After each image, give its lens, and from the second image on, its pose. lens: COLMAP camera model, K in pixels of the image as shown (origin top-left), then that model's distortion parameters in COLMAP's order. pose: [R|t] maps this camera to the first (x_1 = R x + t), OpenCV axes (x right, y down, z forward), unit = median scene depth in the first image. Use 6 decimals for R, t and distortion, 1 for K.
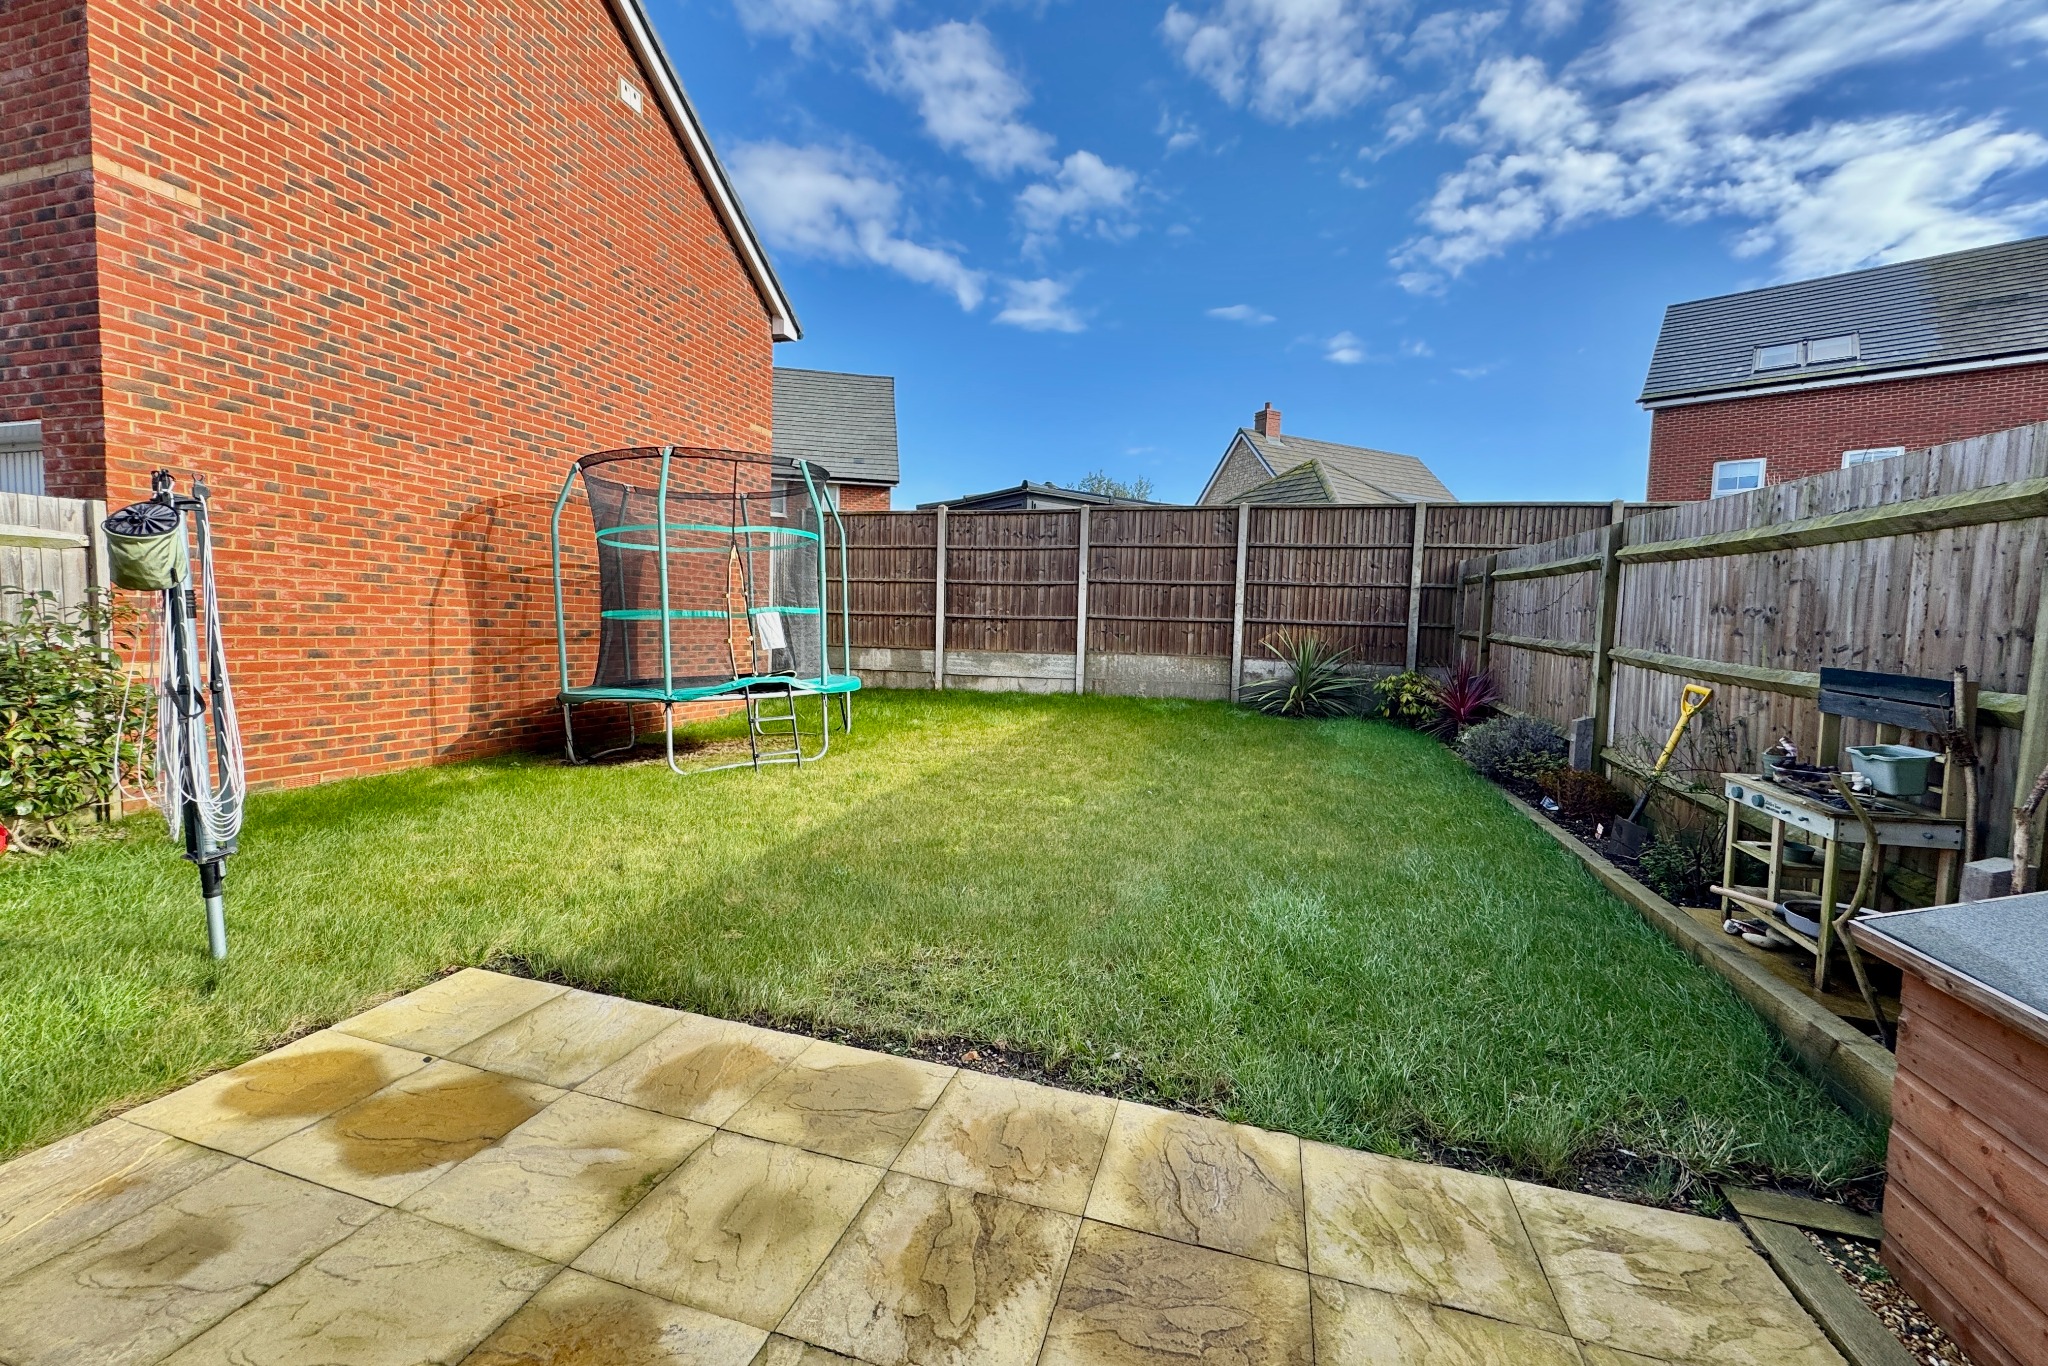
lens RADIAL K [[815.0, 0, 1021.5], [0, 815.0, 680.3], [0, 0, 1]] dist [-0.000190, 0.000017]
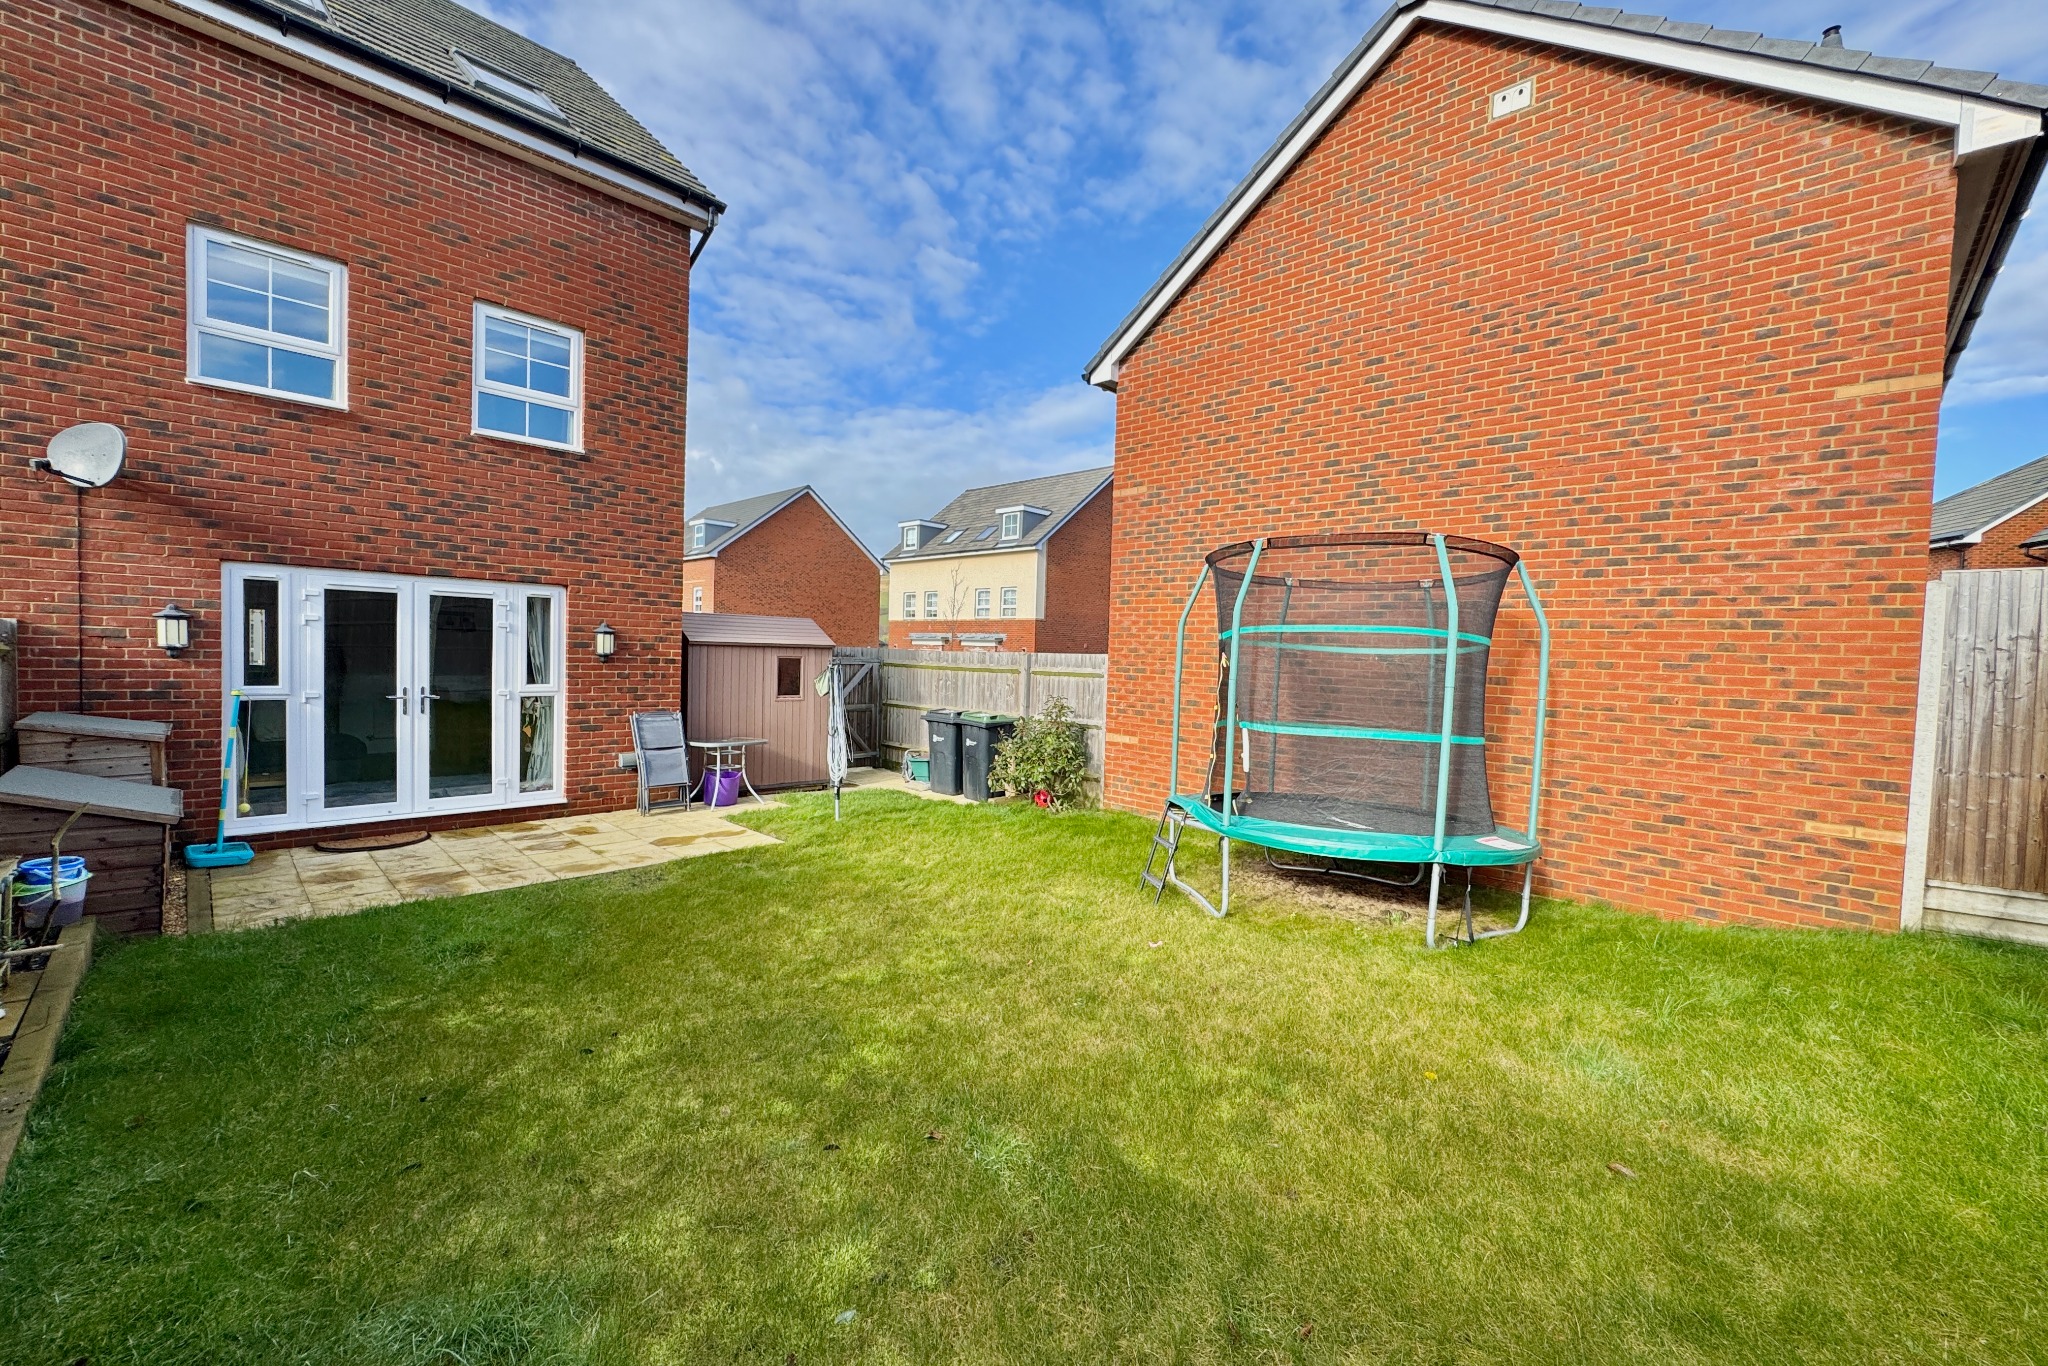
lens RADIAL K [[815.0, 0, 1021.5], [0, 815.0, 680.3], [0, 0, 1]] dist [-0.000190, 0.000017]
pose [[-0.453468, -0.013782, -0.891166, 0.636232], [-0.102985, 0.993993, 0.037032, -0.163815], [0.885302, 0.108570, -0.452164, 1.371477]]
